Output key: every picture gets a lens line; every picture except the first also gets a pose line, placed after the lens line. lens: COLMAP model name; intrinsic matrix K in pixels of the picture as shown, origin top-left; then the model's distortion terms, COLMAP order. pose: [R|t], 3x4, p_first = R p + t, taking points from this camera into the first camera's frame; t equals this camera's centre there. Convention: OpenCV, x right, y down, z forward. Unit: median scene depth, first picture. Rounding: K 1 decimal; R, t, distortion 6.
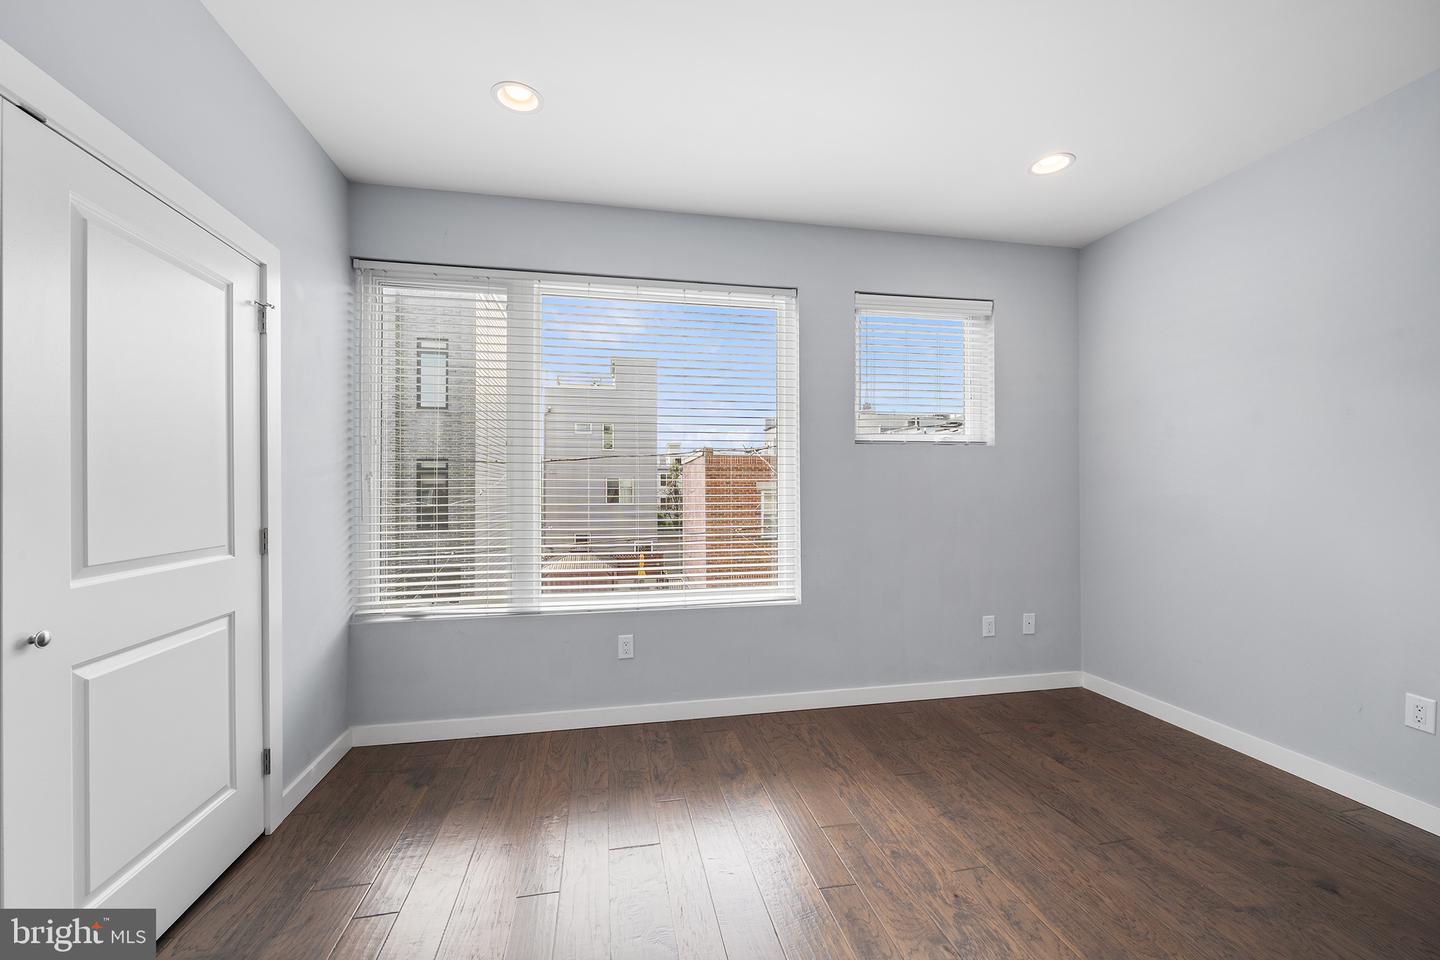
lens RADIAL K [[586.1, 0, 715.8], [0, 586.1, 480.2], [0, 0, 1]] dist [0.004318, 0.000094]
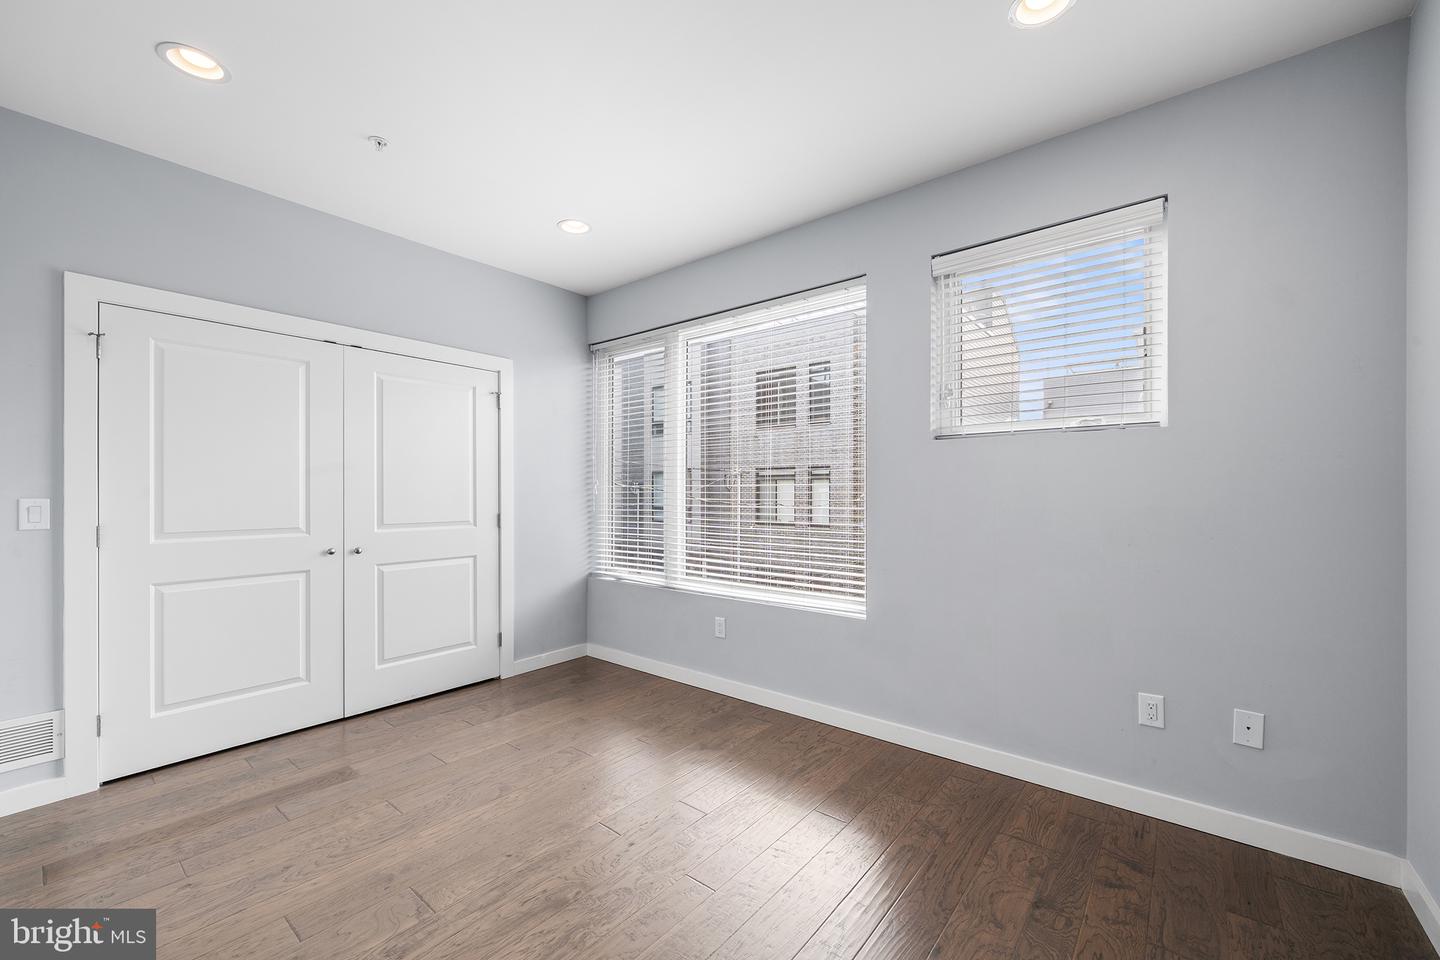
lens RADIAL K [[586.1, 0, 713.2], [0, 586.1, 489.7], [0, 0, 1]] dist [0.004318, 0.000094]
pose [[0.622507, 0.000009, -0.782614, 0.810796], [0.008632, 0.999939, 0.006878, -0.000273], [0.782566, -0.011038, 0.622469, 0.278271]]
